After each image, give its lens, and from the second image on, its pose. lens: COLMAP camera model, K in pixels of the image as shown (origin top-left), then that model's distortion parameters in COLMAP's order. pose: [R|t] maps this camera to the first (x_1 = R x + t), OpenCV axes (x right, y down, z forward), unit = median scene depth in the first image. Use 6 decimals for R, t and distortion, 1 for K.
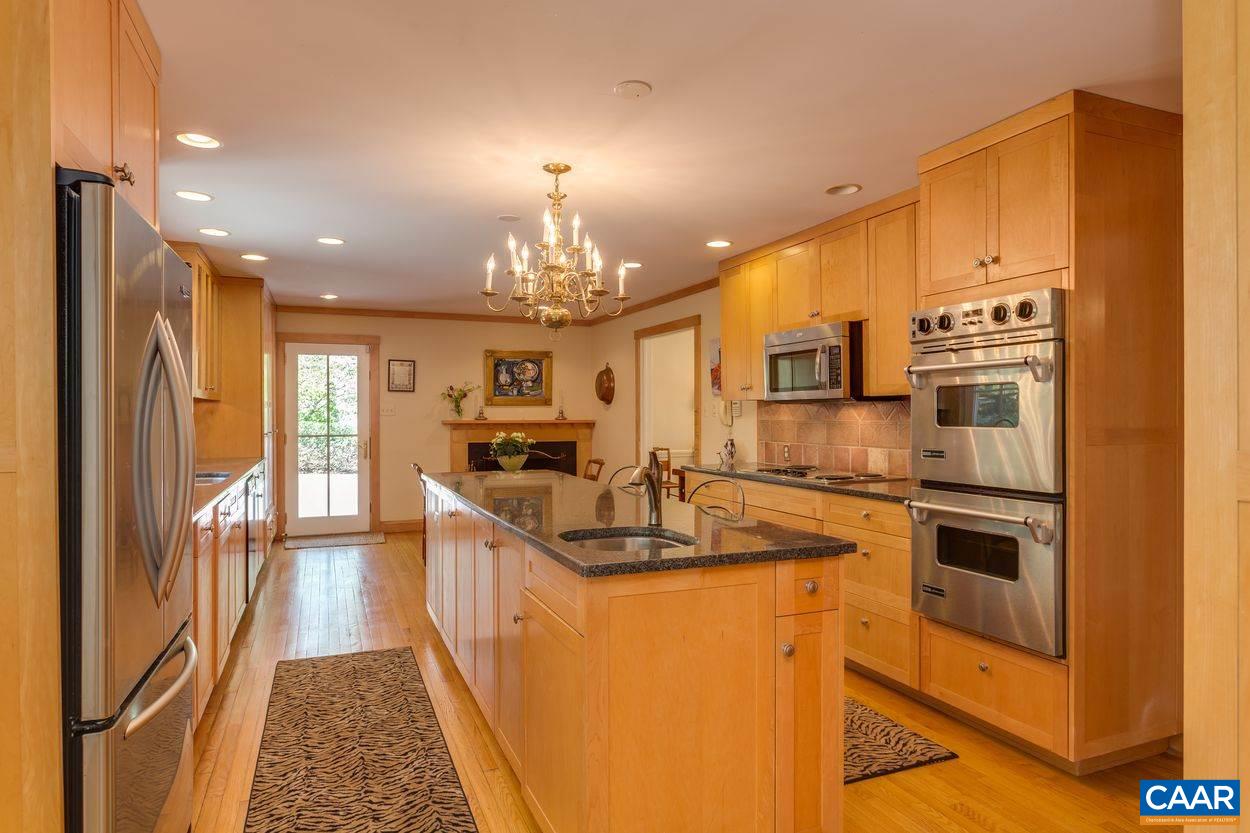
lens RADIAL K [[741.4, 0, 622.3], [0, 741.4, 415.4], [0, 0, 1]] dist [-0.001914, -0.000046]
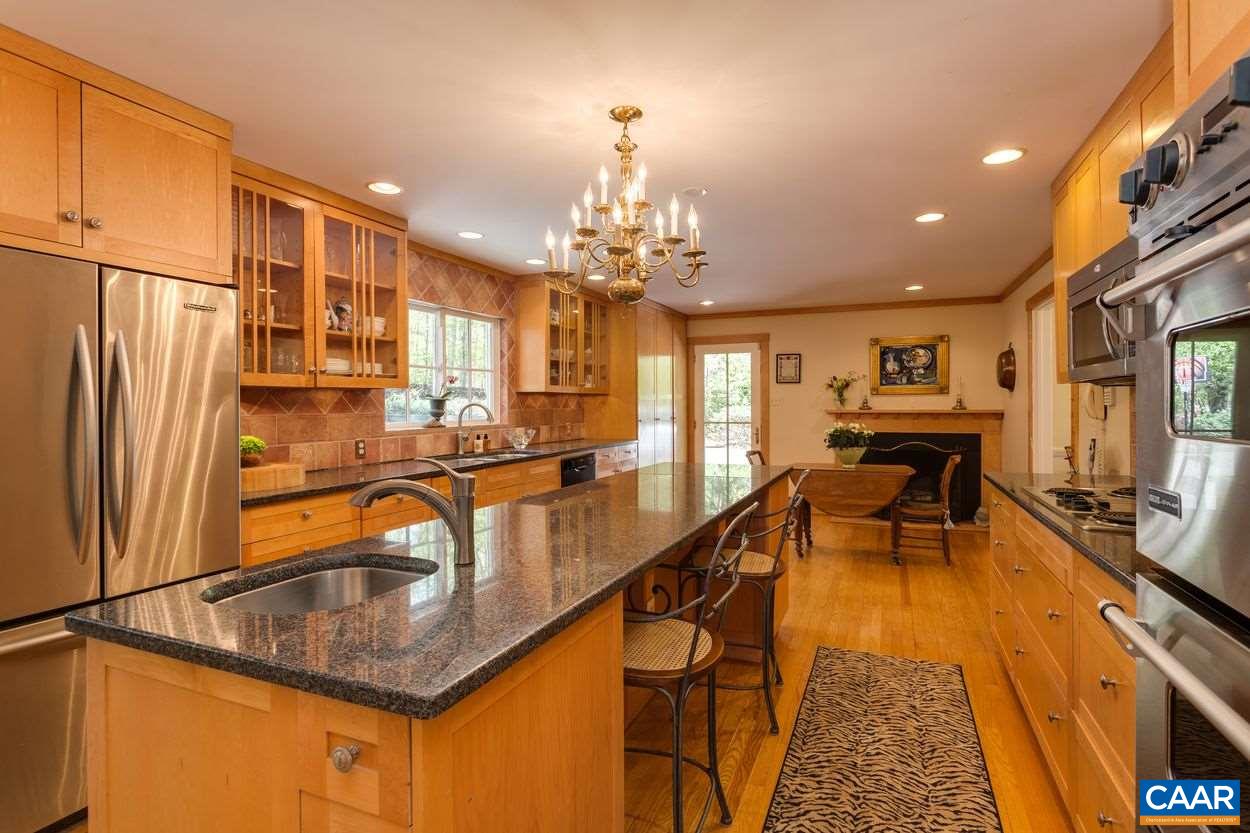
lens RADIAL K [[606.7, 0, 631.6], [0, 606.7, 409.3], [0, 0, 1]] dist [0.001413, 0.000971]
pose [[0.711530, 0.003268, -0.702648, 0.160043], [0.002818, 0.999968, 0.007504, -0.001006], [0.702650, -0.007320, 0.711498, 0.202087]]
